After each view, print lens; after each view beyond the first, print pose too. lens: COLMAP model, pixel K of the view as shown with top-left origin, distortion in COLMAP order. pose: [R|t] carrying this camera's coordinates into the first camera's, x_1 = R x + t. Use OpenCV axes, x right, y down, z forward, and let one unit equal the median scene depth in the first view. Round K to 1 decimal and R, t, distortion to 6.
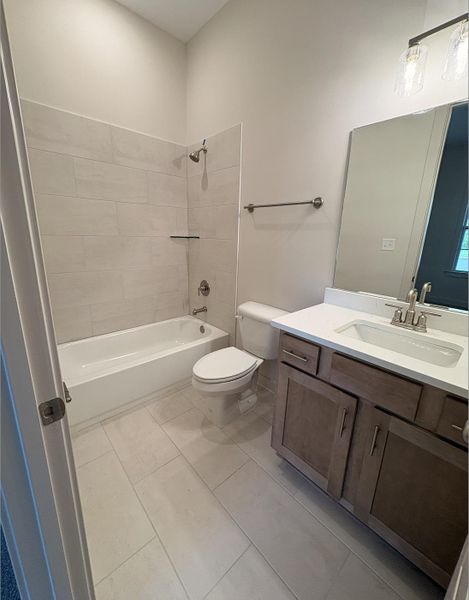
lens RADIAL K [[245.8, 0, 237.0], [0, 245.8, 295.7], [0, 0, 1]] dist [-0.000945, -0.000265]
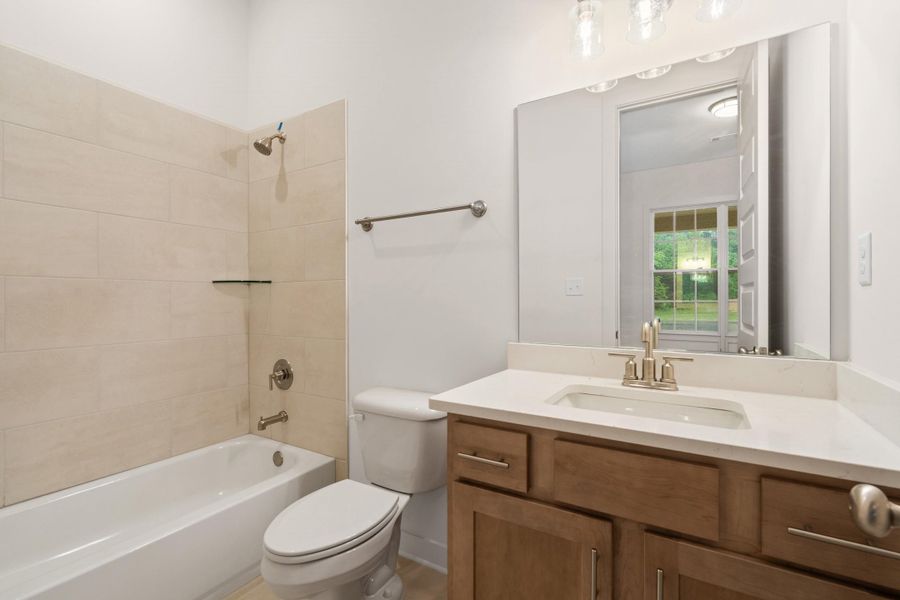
lens RADIAL K [[407.5, 0, 445.2], [0, 407.5, 301.5], [0, 0, 1]] dist [-0.005410, 0.001400]
pose [[0.962602, -0.036299, 0.268478, -0.034762], [0.098407, 0.970145, -0.221664, 0.062205], [-0.252416, 0.239794, 0.937435, 0.084362]]
